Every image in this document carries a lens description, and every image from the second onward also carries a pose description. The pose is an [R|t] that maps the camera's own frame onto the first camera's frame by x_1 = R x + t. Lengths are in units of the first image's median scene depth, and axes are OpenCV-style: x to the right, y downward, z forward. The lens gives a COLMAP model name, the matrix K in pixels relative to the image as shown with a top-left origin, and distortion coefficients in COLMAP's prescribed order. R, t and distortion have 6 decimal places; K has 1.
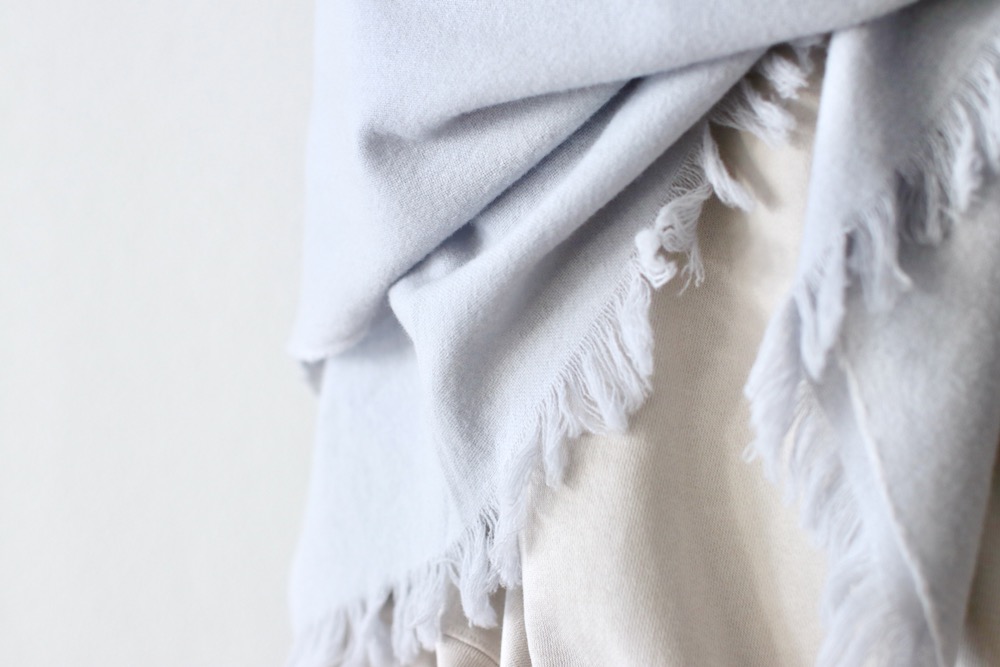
lens RADIAL K [[3170.1, 0, 500.0], [0, 3170.1, 333.5], [0, 0, 1]] dist [-0.145526, -0.190291]
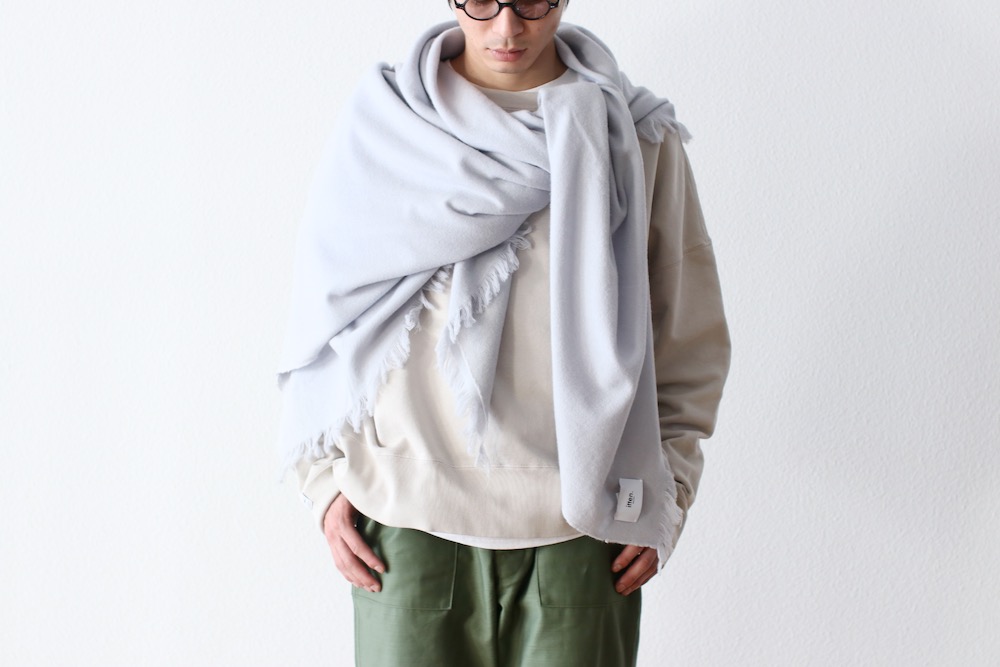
lens RADIAL K [[3170.1, 0, 500.0], [0, 3170.1, 333.5], [0, 0, 1]] dist [-0.145526, -0.190291]
pose [[0.989912, -0.008617, 0.141423, -0.397607], [0.023901, 0.994001, -0.106731, 0.412920], [-0.139655, 0.109034, 0.984179, -2.886934]]
